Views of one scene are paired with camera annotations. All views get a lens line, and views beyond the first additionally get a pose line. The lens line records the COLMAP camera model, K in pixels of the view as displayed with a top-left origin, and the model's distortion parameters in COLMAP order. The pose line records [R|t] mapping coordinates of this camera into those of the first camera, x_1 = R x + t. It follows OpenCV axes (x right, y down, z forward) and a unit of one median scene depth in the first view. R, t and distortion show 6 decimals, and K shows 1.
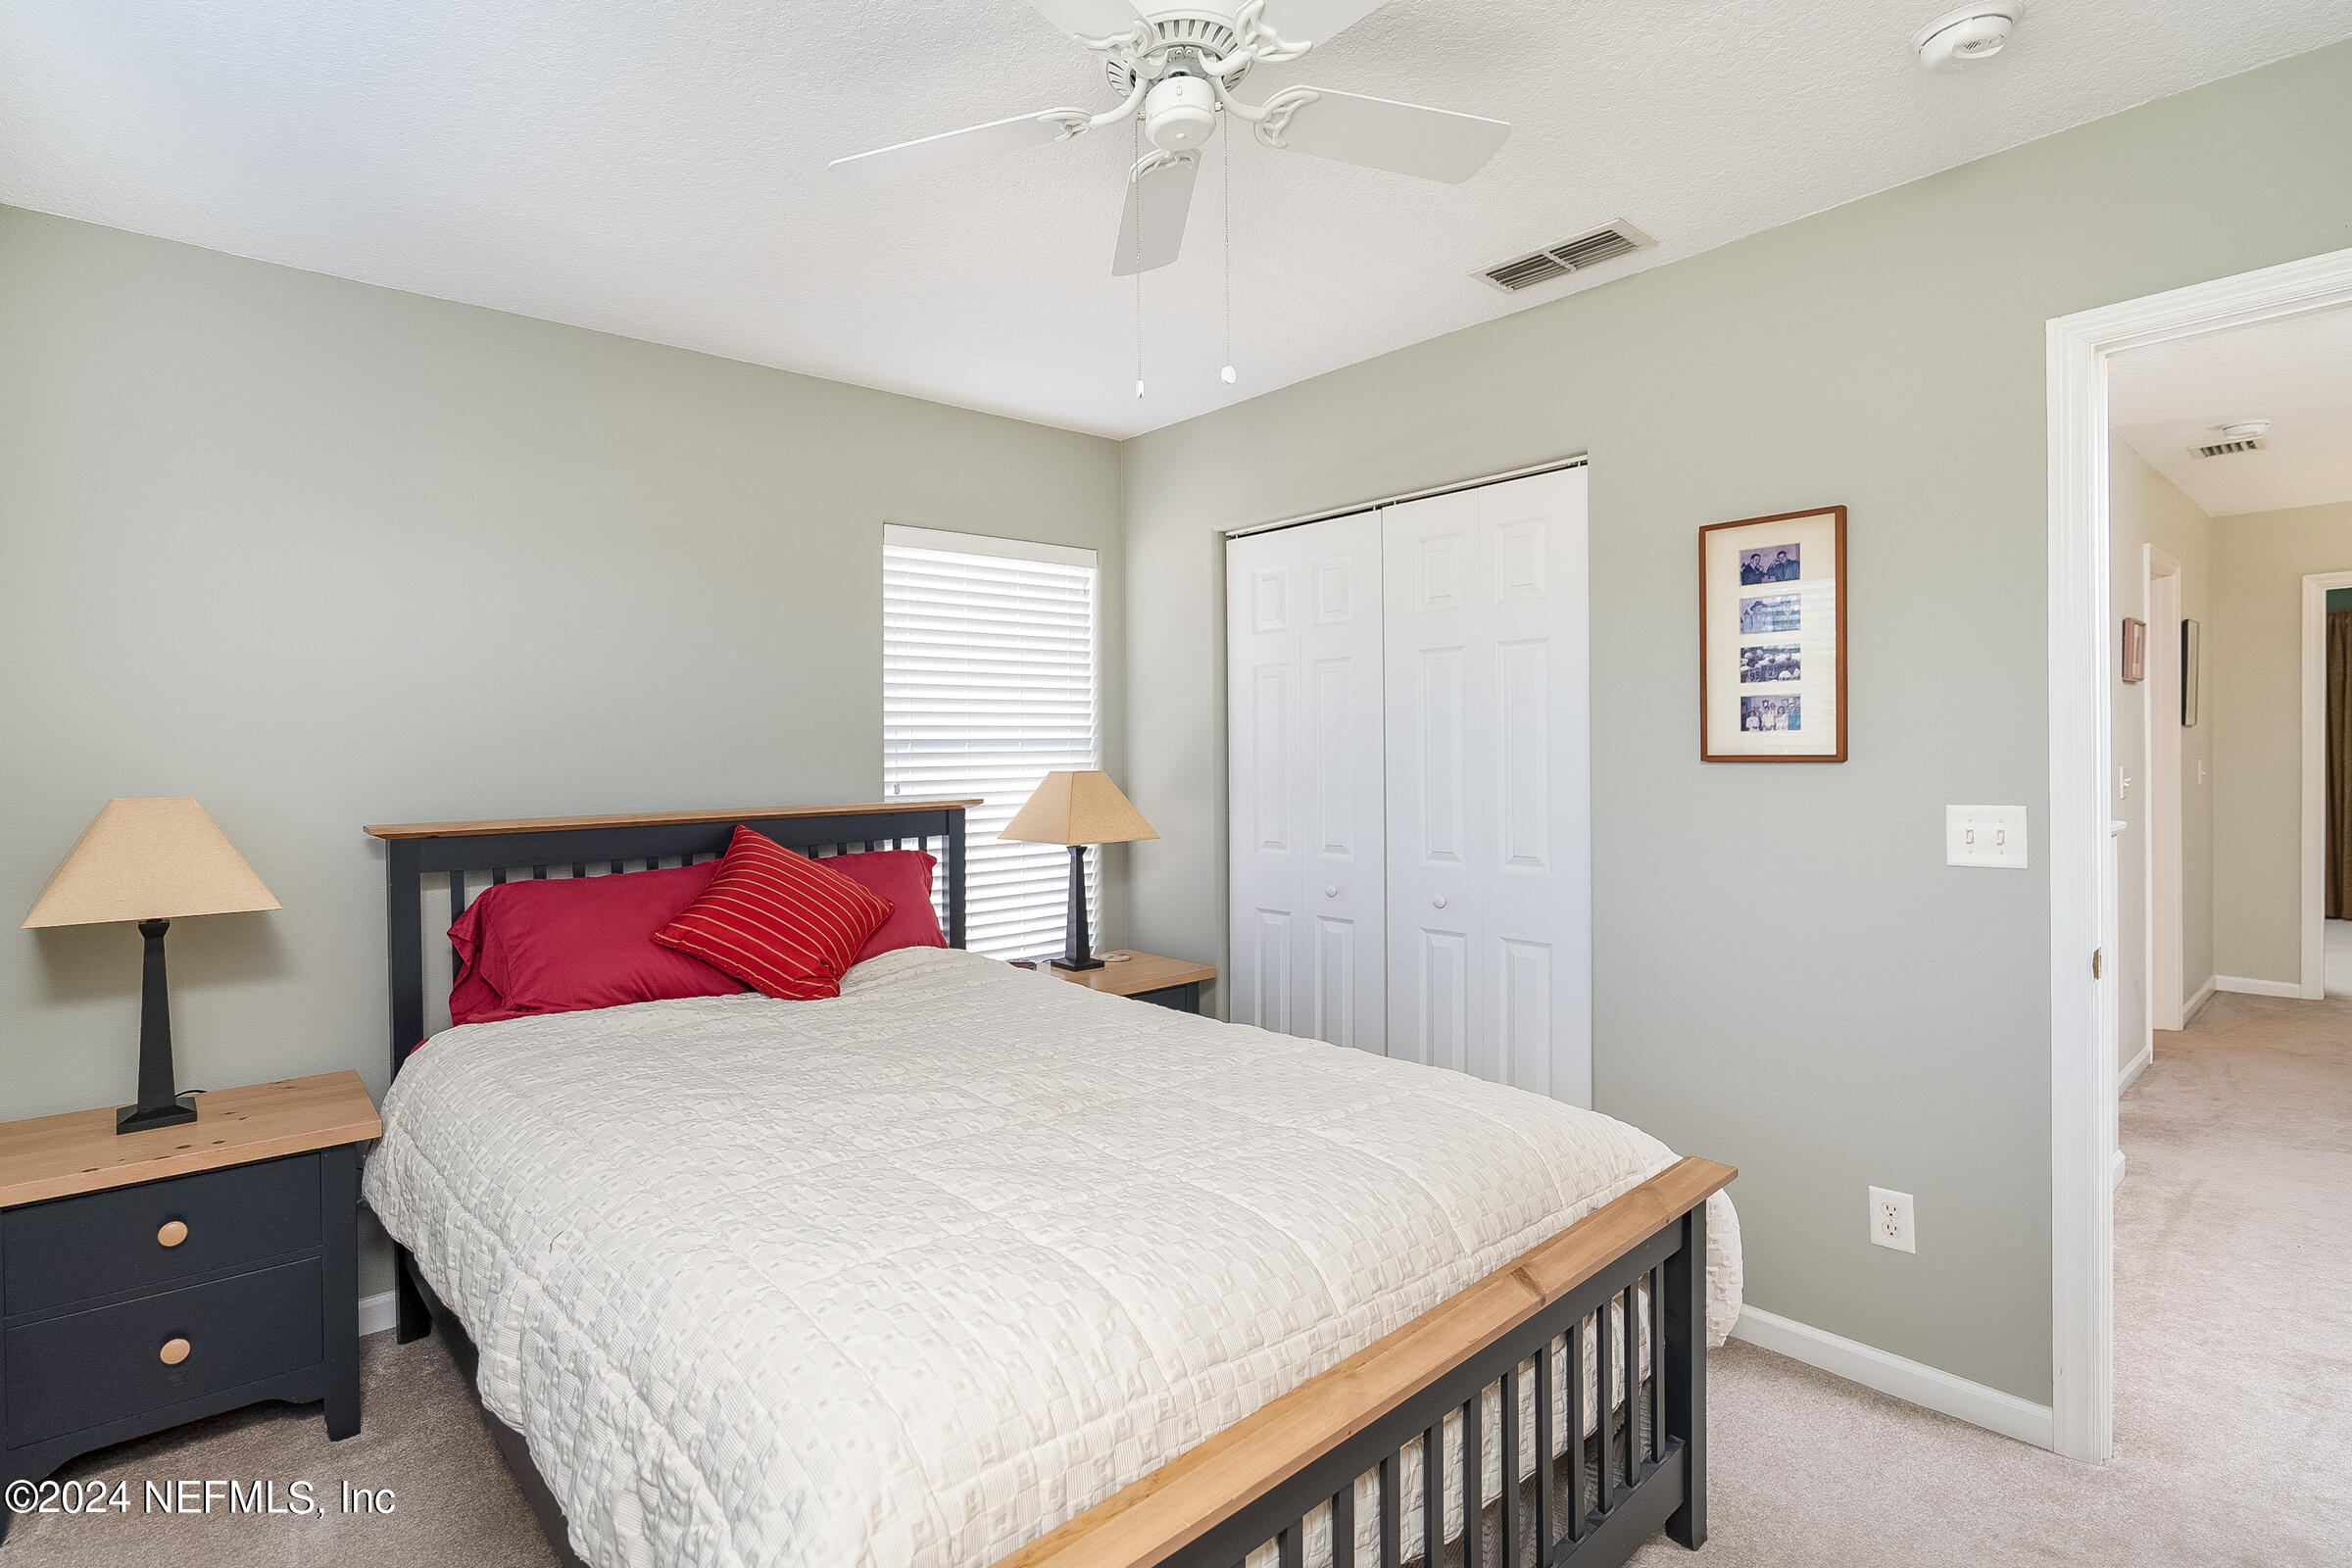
lens RADIAL K [[1113.4, 0, 1127.7], [0, 1113.4, 768.9], [0, 0, 1]] dist [0.002572, 0.000438]
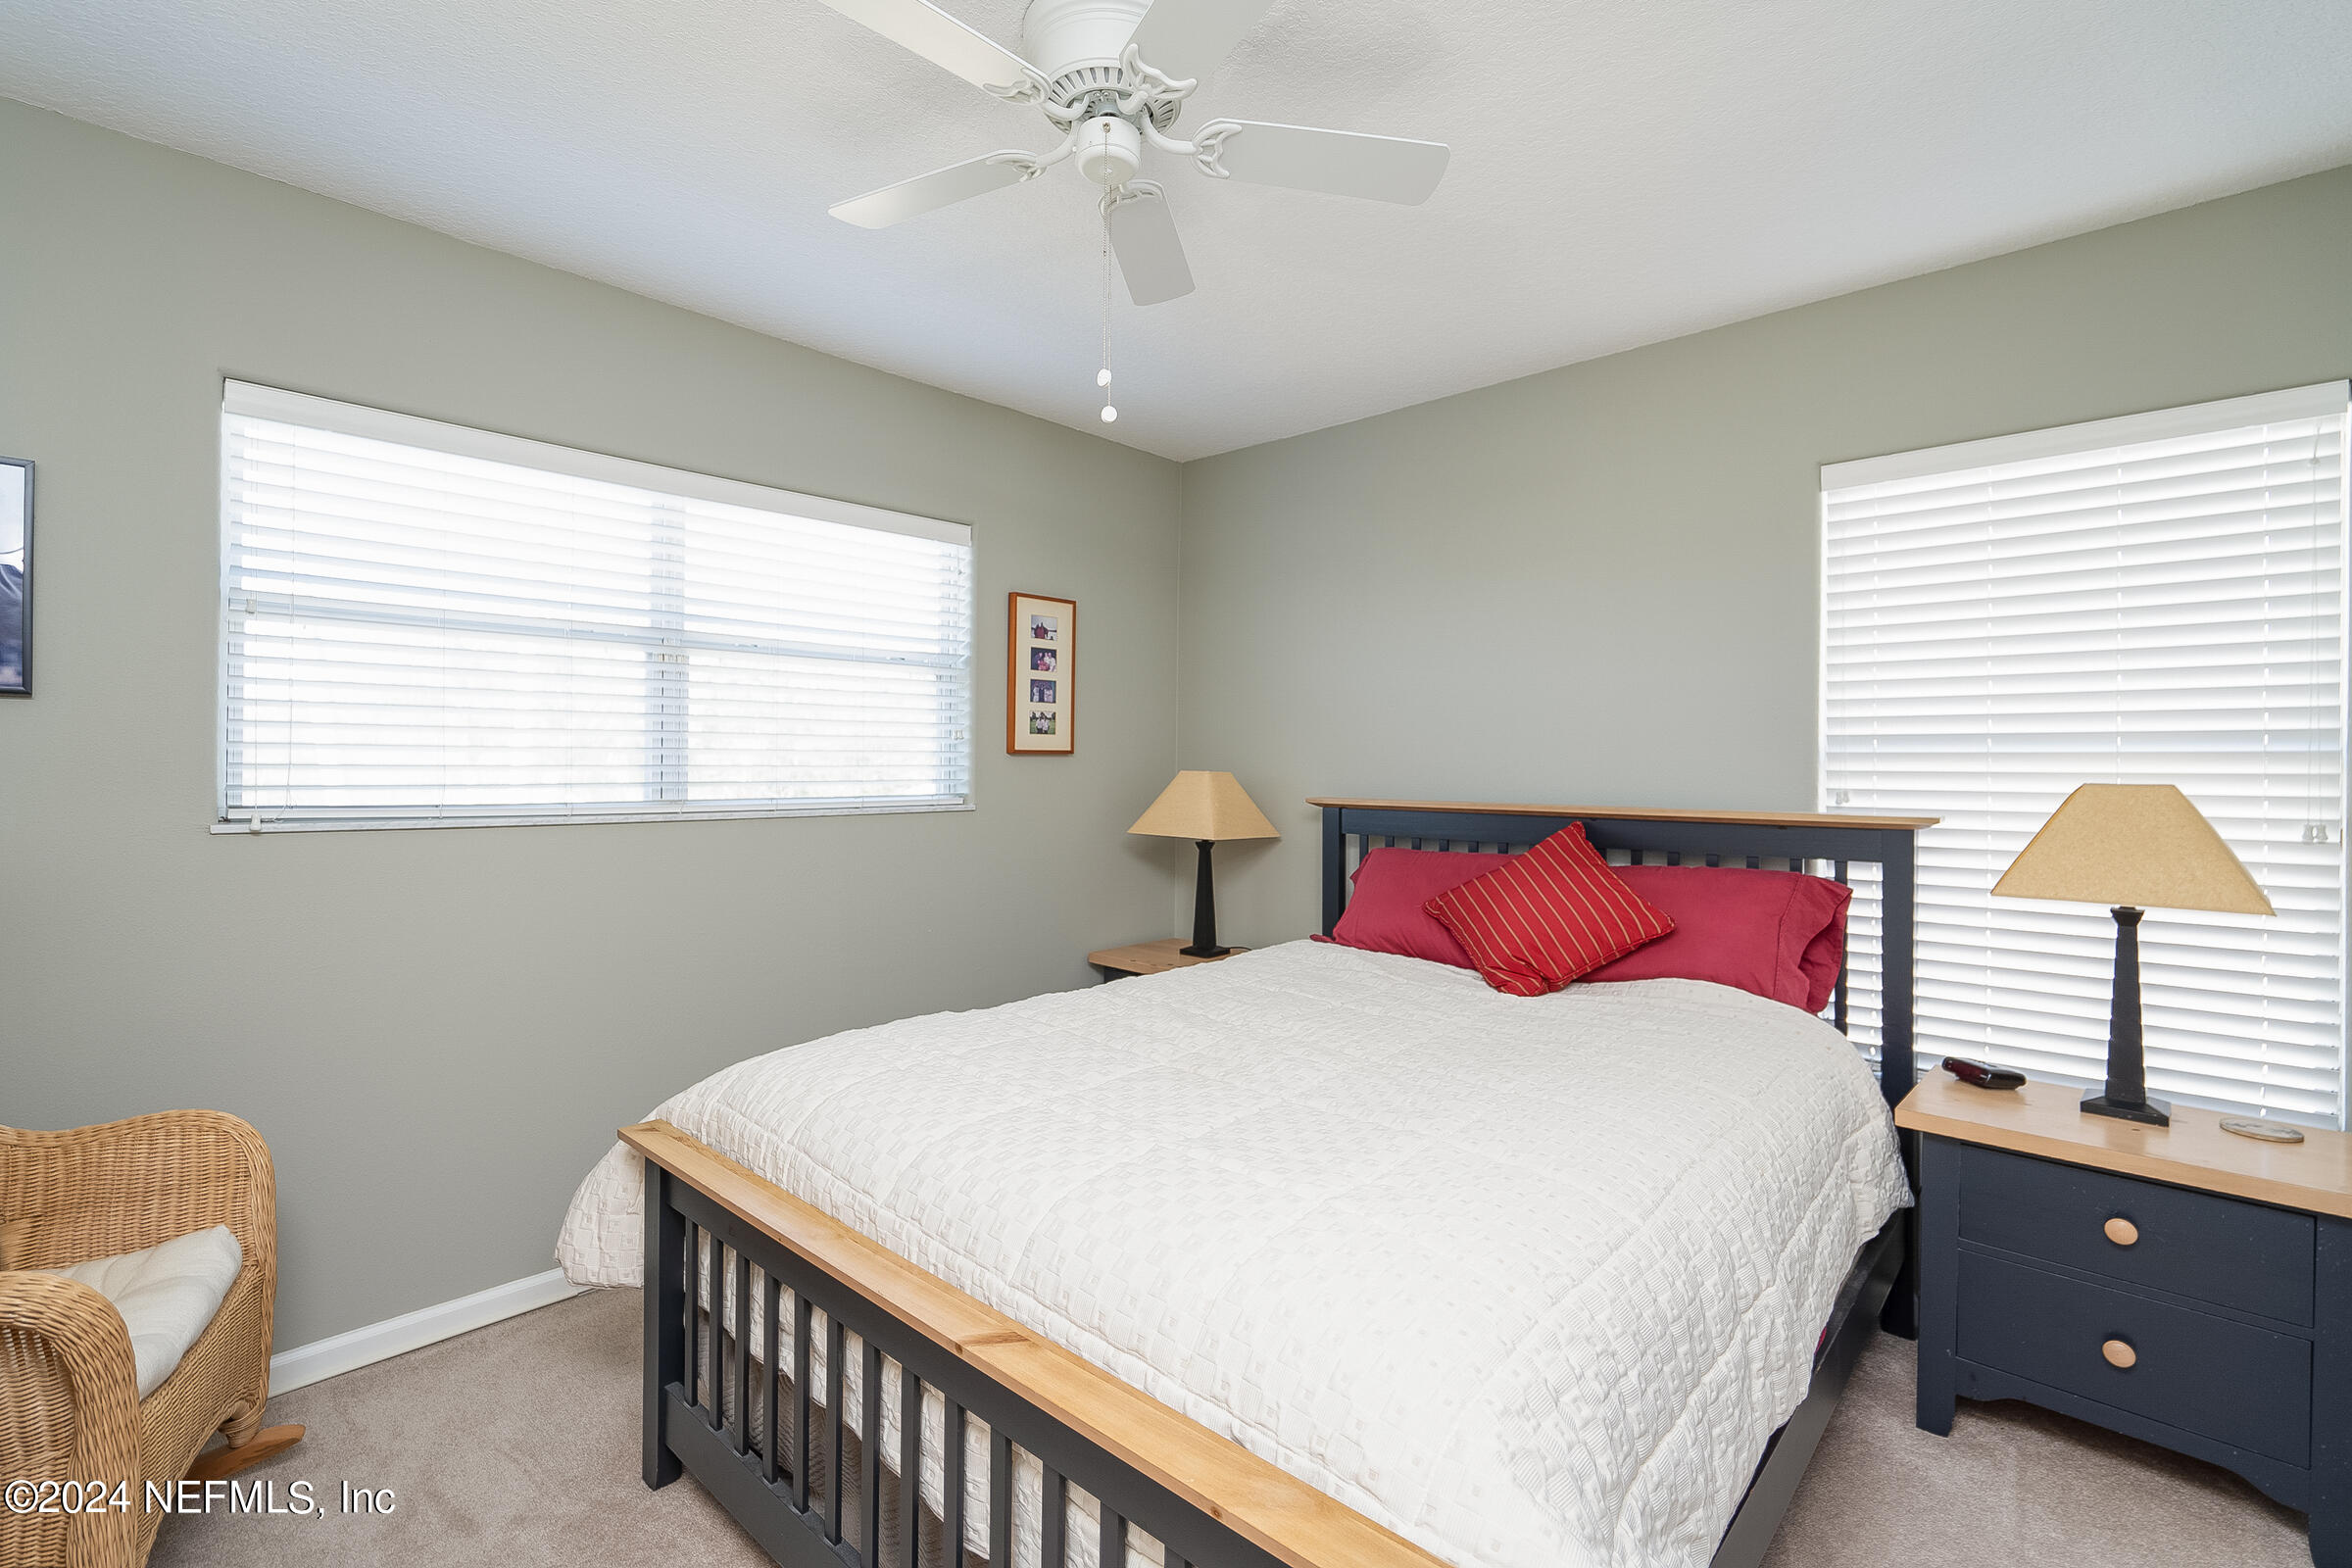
lens RADIAL K [[1113.4, 0, 1127.7], [0, 1113.4, 768.9], [0, 0, 1]] dist [0.002572, 0.000438]
pose [[0.072082, 0.026447, -0.997048, 0.546634], [-0.018280, 0.999516, 0.025190, -0.013658], [0.997231, 0.016410, 0.072530, 0.447336]]
